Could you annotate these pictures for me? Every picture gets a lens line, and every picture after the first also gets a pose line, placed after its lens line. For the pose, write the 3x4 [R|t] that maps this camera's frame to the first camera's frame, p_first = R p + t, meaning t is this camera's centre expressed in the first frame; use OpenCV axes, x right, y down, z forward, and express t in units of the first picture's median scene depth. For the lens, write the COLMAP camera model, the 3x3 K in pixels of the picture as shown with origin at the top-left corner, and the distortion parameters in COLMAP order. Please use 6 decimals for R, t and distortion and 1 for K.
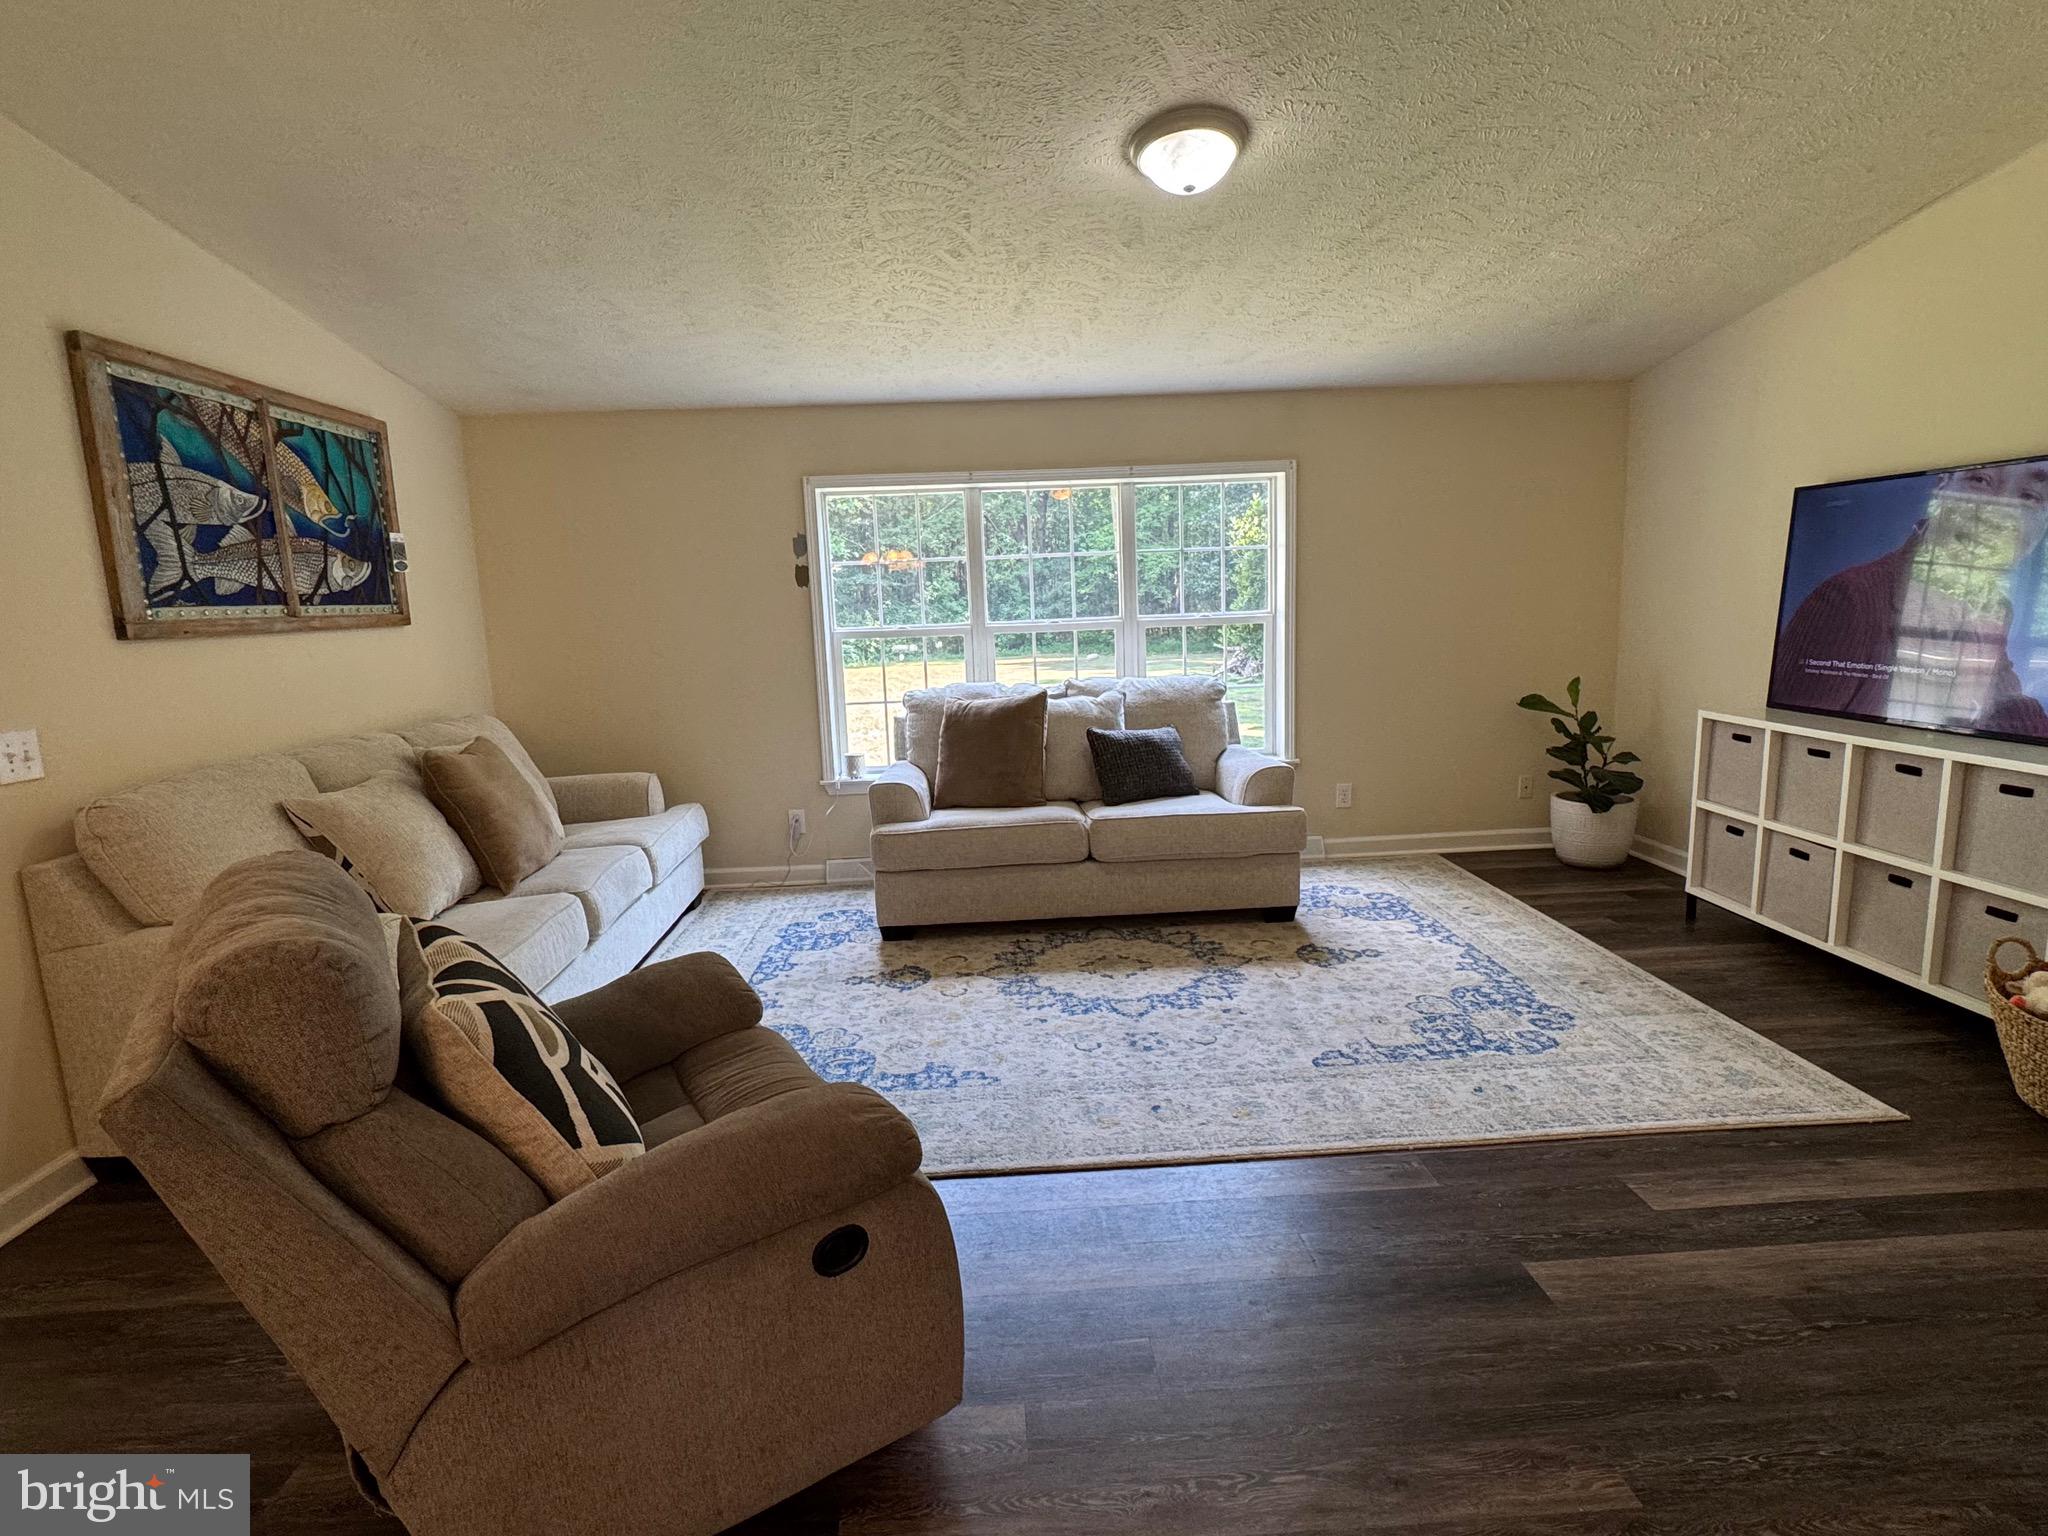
lens RADIAL K [[1062.9, 0, 1024.0], [0, 1062.9, 768.0], [0, 0, 1]] dist [0.001945, 0.001316]
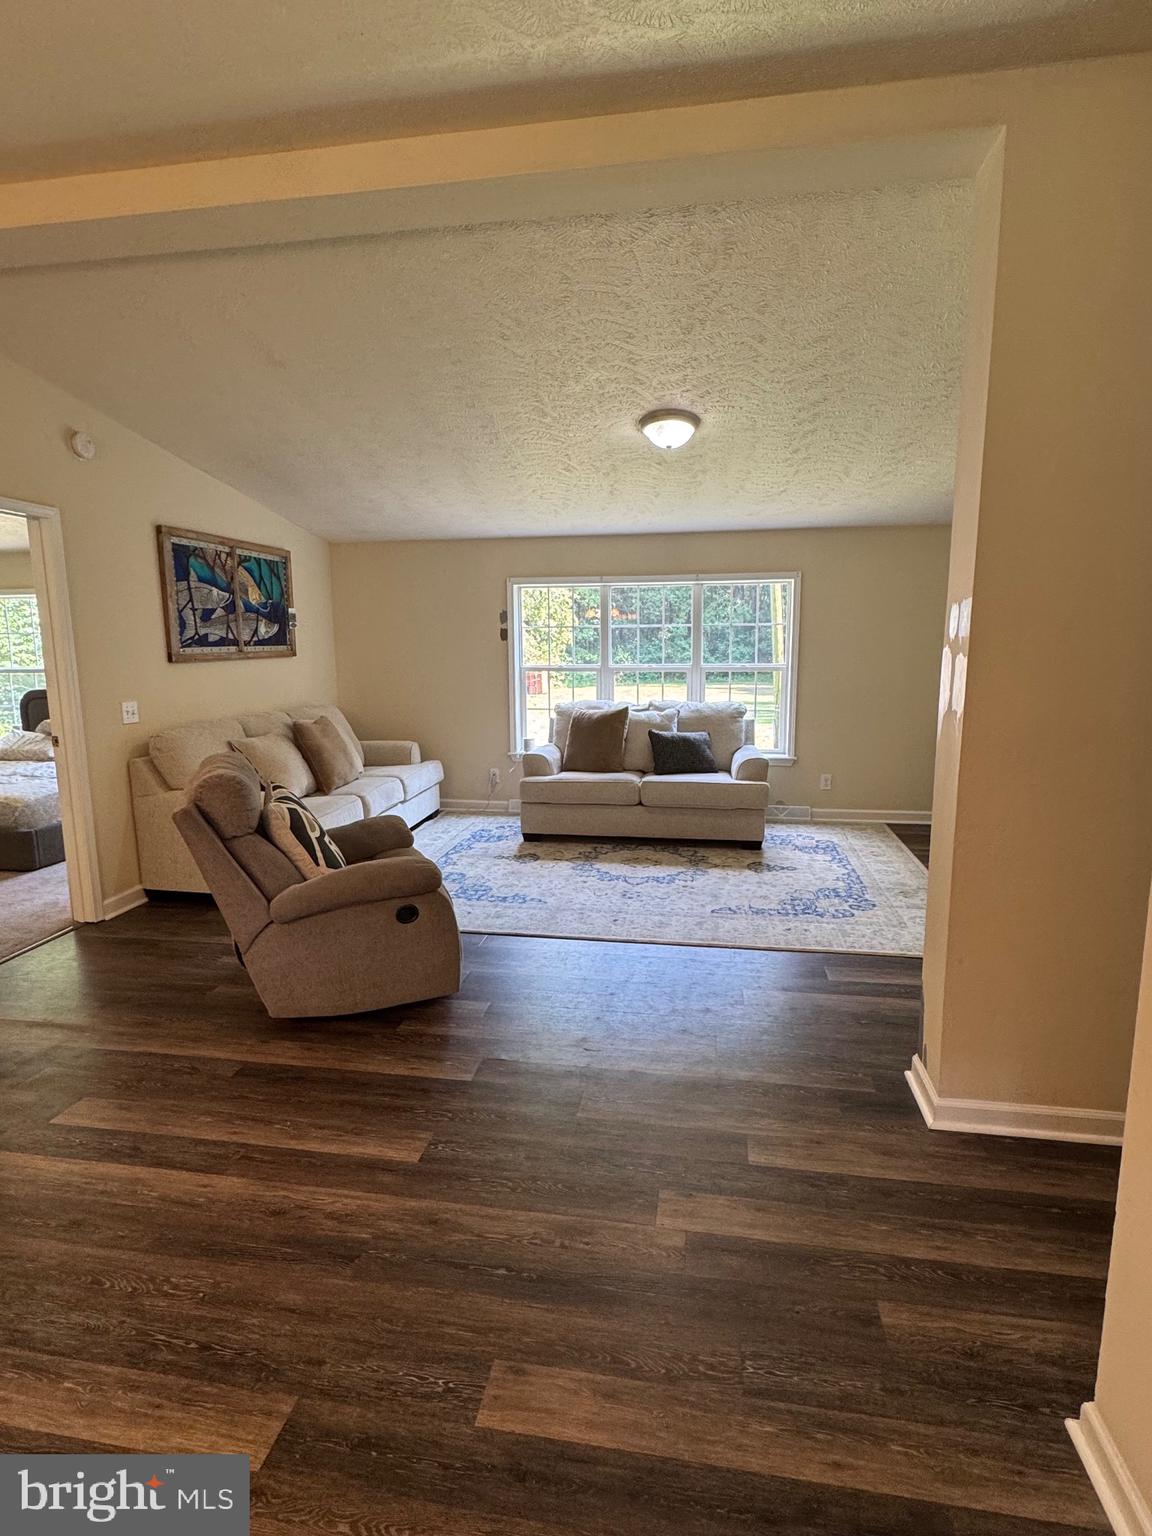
lens RADIAL K [[797.2, 0, 576.0], [0, 797.2, 768.0], [0, 0, 1]] dist [0.001945, 0.001316]
pose [[0.976873, 0.064067, -0.203998, 0.253073], [-0.062762, 0.997946, 0.012864, 0.018598], [0.204403, 0.000237, 0.978887, -0.345844]]
